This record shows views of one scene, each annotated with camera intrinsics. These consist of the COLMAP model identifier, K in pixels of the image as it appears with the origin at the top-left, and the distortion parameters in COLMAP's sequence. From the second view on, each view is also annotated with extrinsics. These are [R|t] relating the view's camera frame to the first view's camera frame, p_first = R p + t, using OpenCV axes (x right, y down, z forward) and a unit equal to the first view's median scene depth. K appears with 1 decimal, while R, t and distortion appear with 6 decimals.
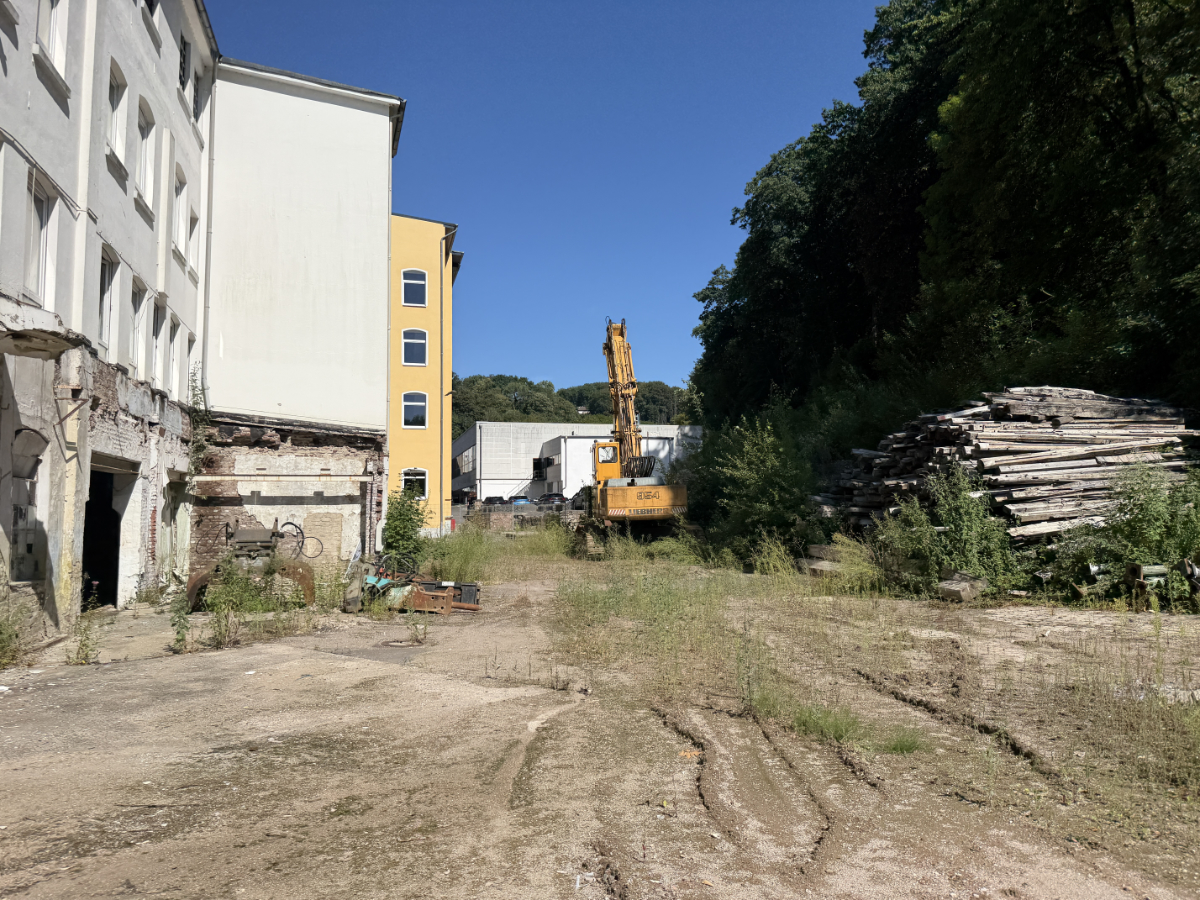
lens RADIAL K [[823.8, 0, 601.5], [0, 823.8, 452.2], [0, 0, 1]] dist [-0.000651, -0.035853]
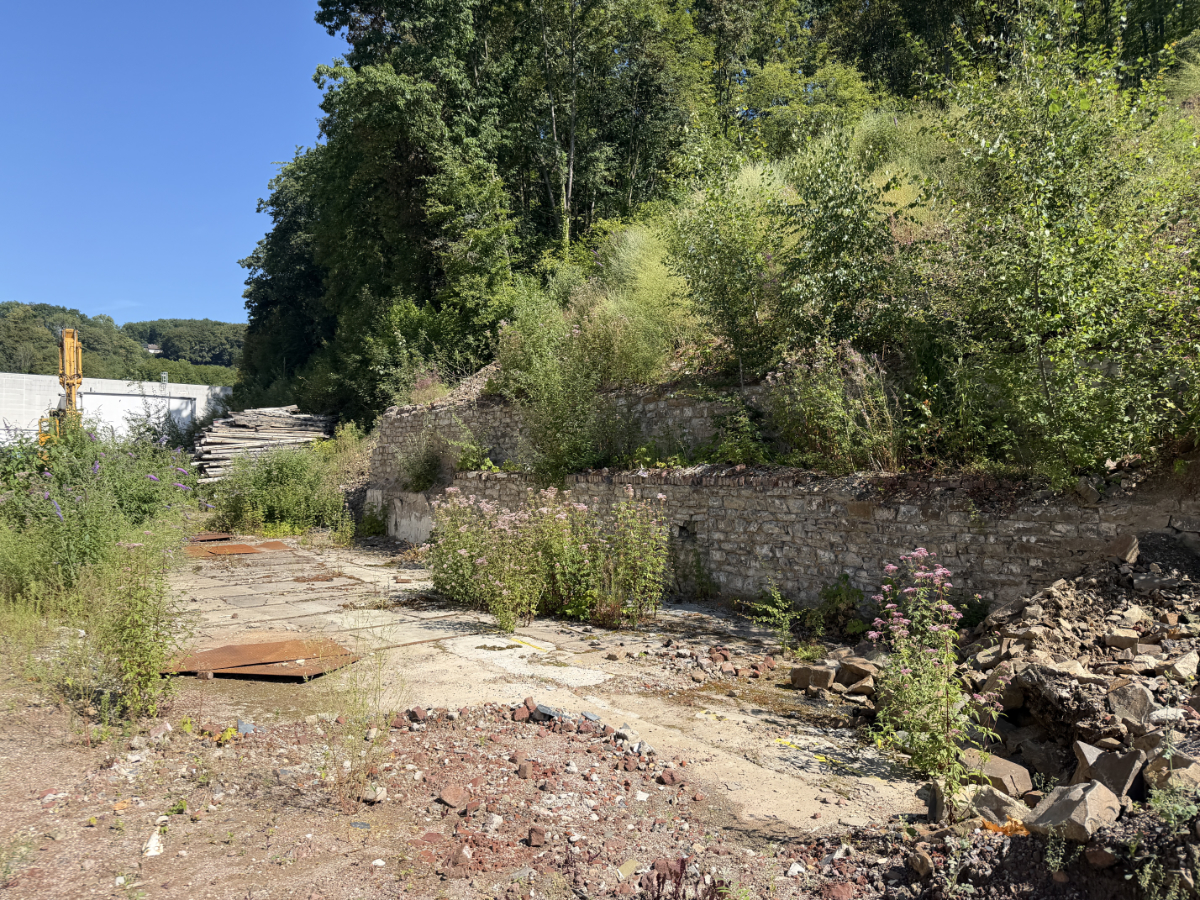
lens RADIAL K [[823.8, 0, 597.7], [0, 823.8, 448.6], [0, 0, 1]] dist [-0.000651, -0.035853]
pose [[0.891507, 0.019685, 0.452579, 0.069312], [-0.043378, 0.998174, 0.042032, -0.020449], [-0.450925, -0.057104, 0.890733, -0.228478]]
